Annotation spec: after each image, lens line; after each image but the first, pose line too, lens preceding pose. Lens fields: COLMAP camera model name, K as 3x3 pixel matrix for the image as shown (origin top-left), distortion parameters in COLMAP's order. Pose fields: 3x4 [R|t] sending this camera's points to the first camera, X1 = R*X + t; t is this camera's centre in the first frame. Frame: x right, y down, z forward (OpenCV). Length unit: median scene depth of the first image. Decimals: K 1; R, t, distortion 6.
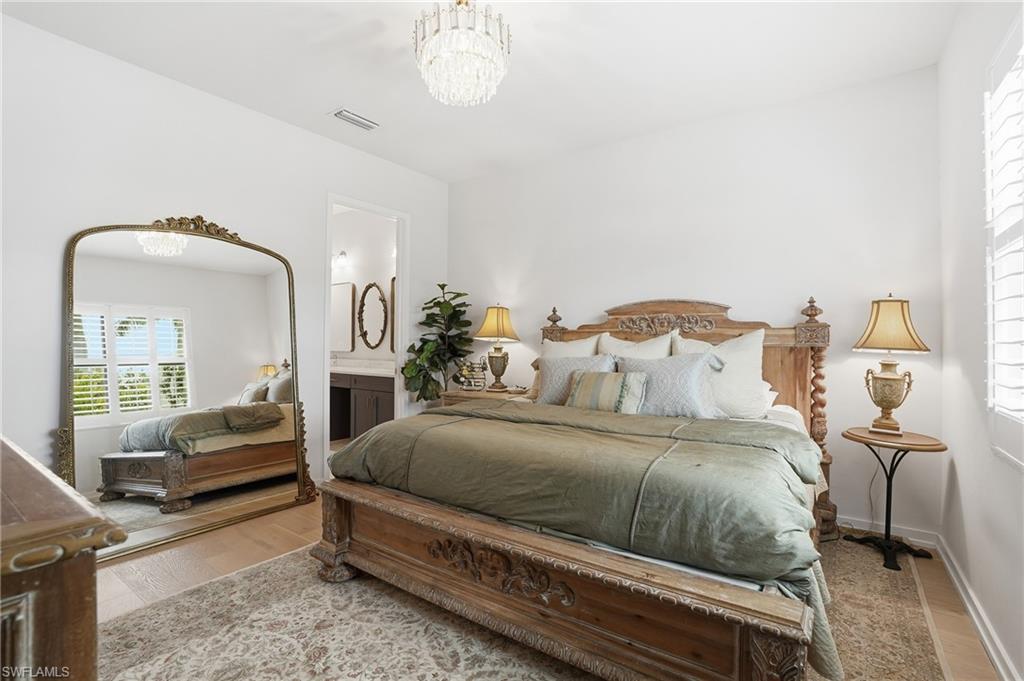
lens RADIAL K [[474.7, 0, 514.5], [0, 474.7, 342.9], [0, 0, 1]] dist [-0.059698, 0.019557]
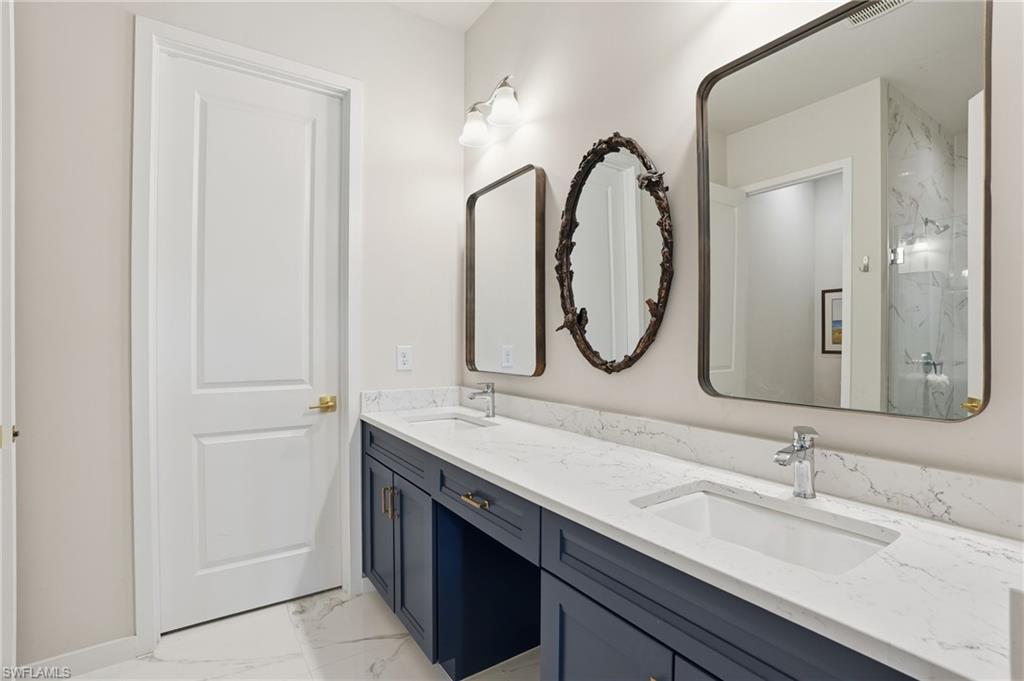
lens RADIAL K [[474.7, 0, 511.9], [0, 474.7, 344.0], [0, 0, 1]] dist [-0.059698, 0.019557]
pose [[0.934341, -0.004705, -0.356350, -0.249468], [0.005009, 0.999987, -0.000070, -0.004119], [0.356346, -0.001720, 0.934353, 0.702329]]
